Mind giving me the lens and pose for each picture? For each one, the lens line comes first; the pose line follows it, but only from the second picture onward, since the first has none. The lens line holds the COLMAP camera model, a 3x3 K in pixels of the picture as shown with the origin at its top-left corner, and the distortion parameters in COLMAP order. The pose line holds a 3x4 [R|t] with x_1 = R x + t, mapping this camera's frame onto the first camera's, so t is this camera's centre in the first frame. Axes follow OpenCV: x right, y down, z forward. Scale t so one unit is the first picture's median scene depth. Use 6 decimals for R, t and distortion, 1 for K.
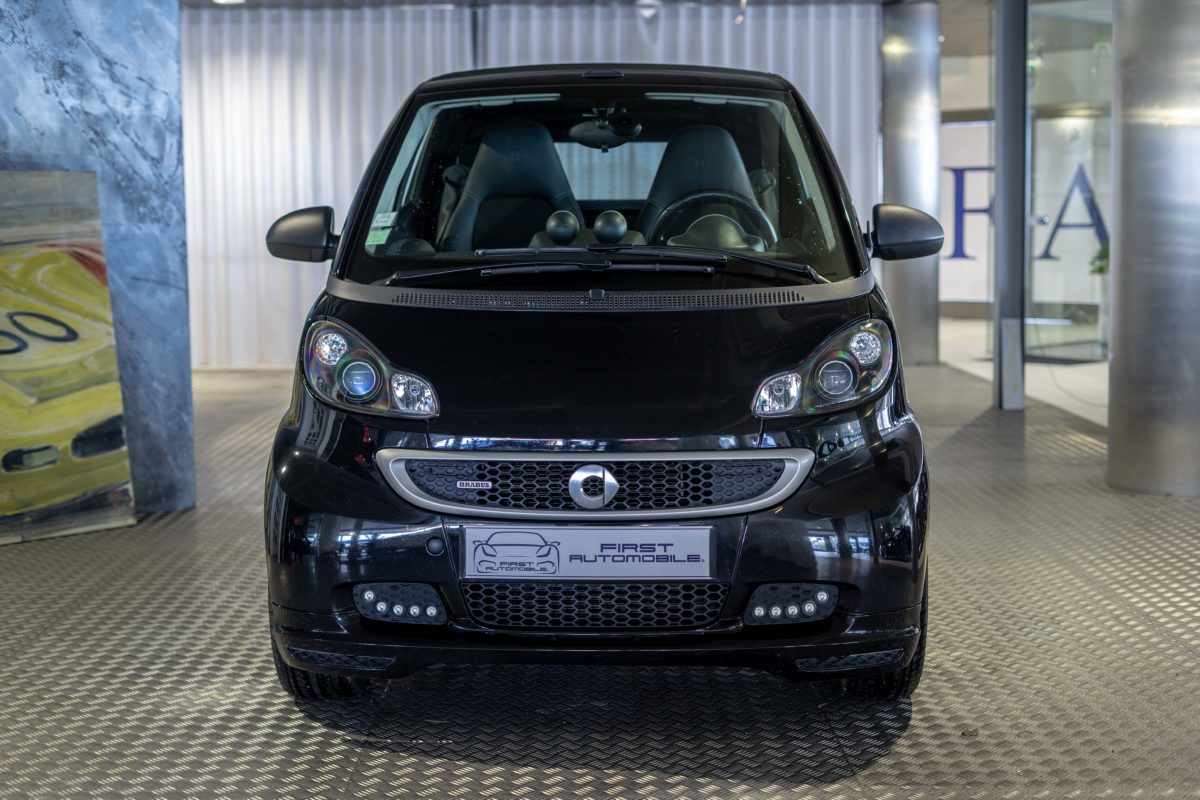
lens RADIAL K [[1830.7, 0, 600.0], [0, 1830.7, 400.0], [0, 0, 1]] dist [-0.031256, -0.032828]
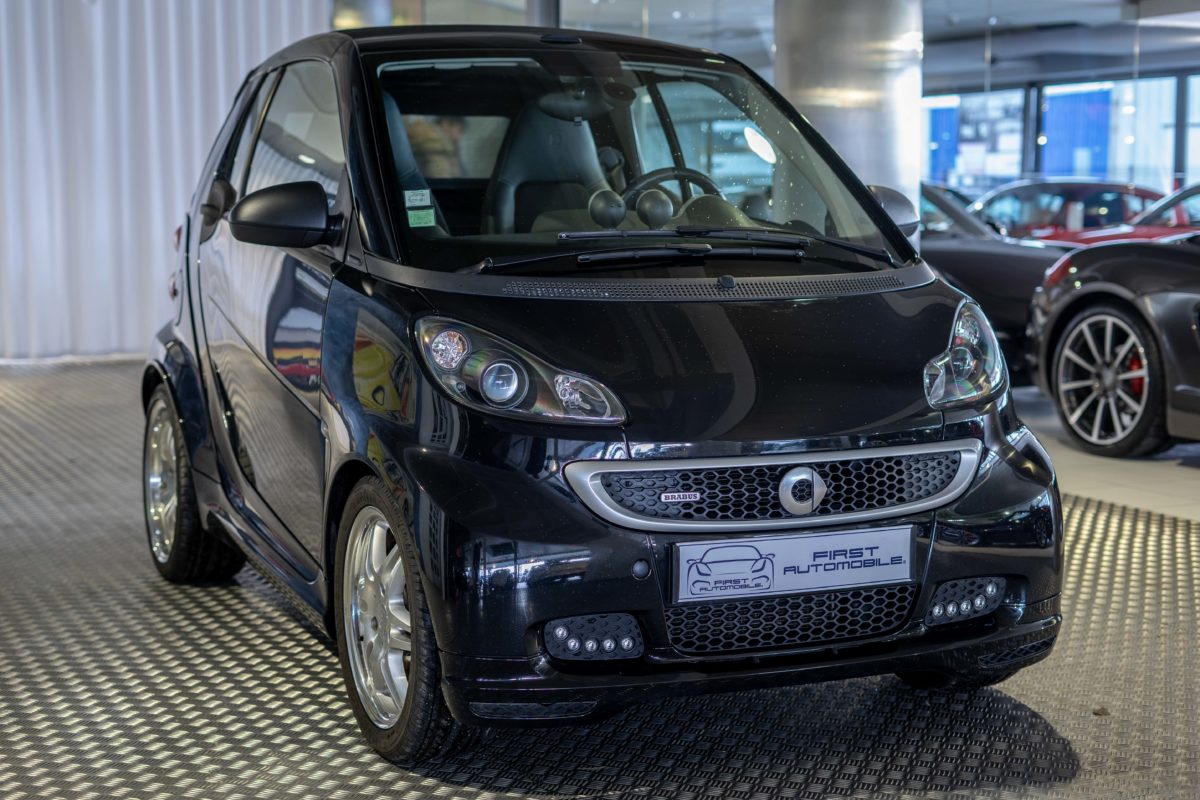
lens RADIAL K [[1874.1, 0, 594.3], [0, 1874.1, 436.3], [0, 0, 1]] dist [-0.001354, -0.024270]
pose [[0.902274, -0.048238, 0.428456, -0.494892], [0.037725, 0.998743, 0.033001, -0.014743], [-0.429509, -0.013612, 0.902960, 0.195905]]
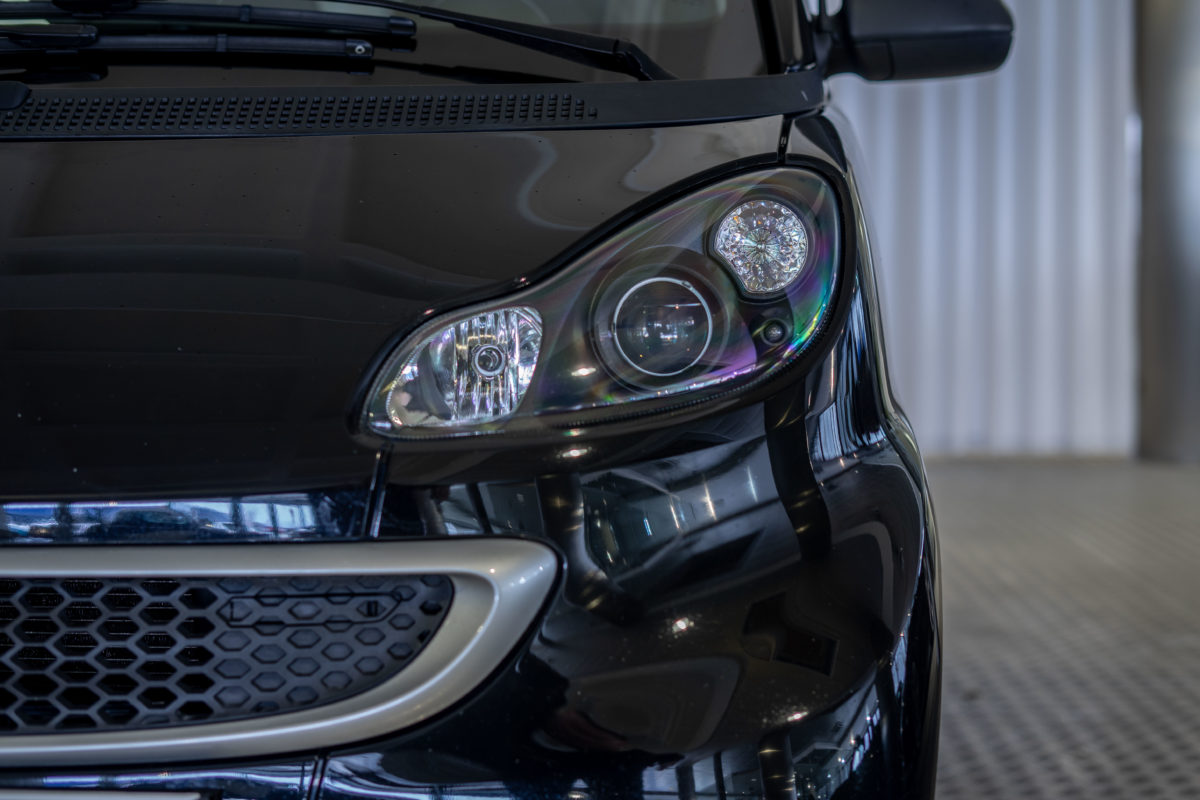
lens RADIAL K [[2060.3, 0, 600.0], [0, 2060.3, 400.0], [0, 0, 1]] dist [-0.011835, -0.011460]
pose [[0.999145, 0.008133, -0.040542, 0.140202], [-0.009448, 0.999432, -0.032346, 0.013755], [0.040256, 0.032702, 0.998654, 0.653005]]
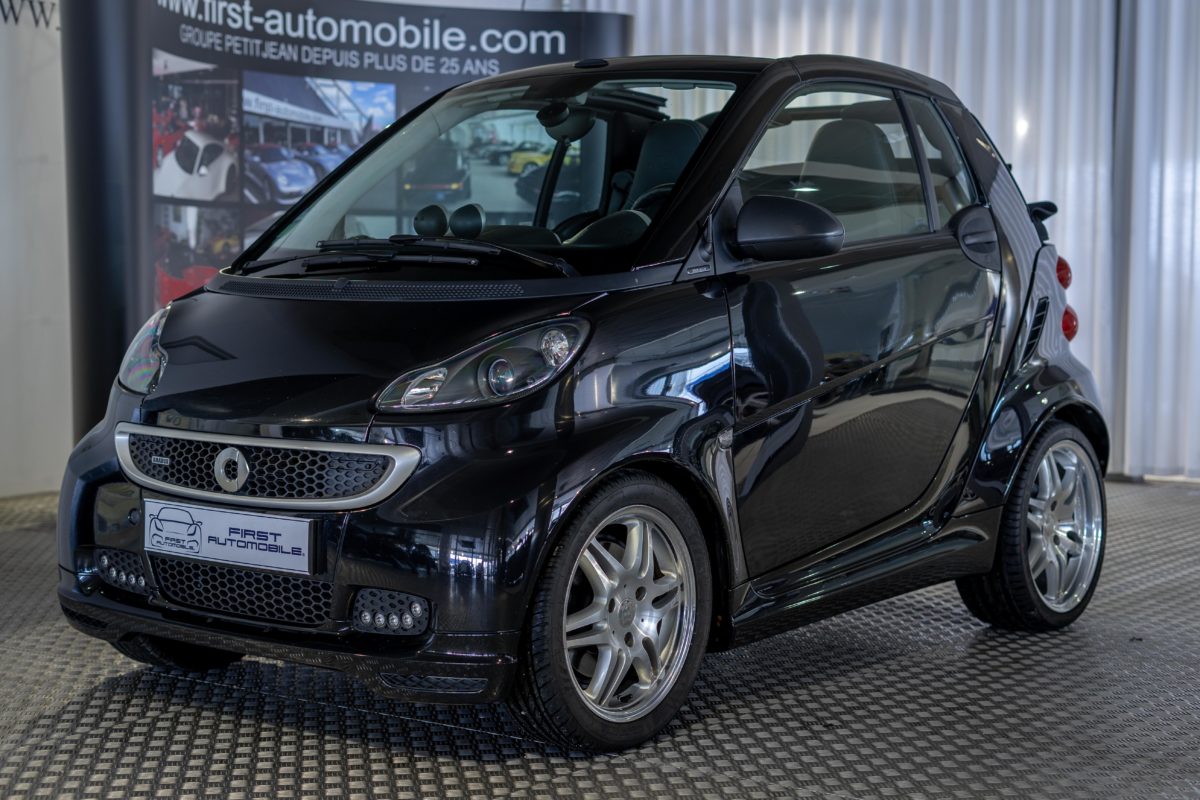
lens RADIAL K [[2060.3, 0, 600.0], [0, 2060.3, 400.0], [0, 0, 1]] dist [-0.011835, -0.011460]
pose [[0.792595, 0.050831, -0.607627, 0.826302], [-0.077762, 0.996809, -0.018045, 0.014193], [0.604770, 0.061553, 0.794018, 0.228945]]
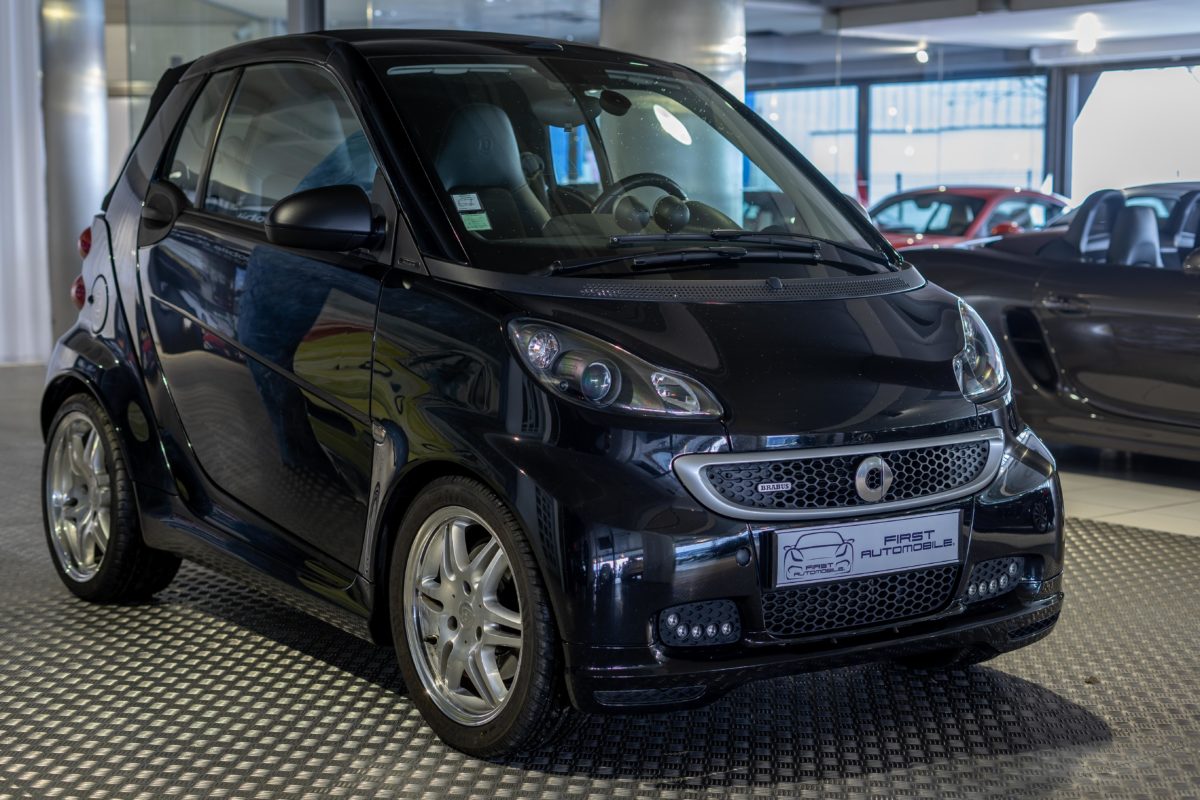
lens RADIAL K [[2014.6, 0, 617.9], [0, 2014.6, 401.5], [0, 0, 1]] dist [-0.028112, -0.113122]
pose [[0.783862, -0.050608, 0.618870, -0.765797], [0.052326, 0.998512, 0.015377, -0.017285], [-0.618727, 0.020329, 0.785343, 0.239834]]
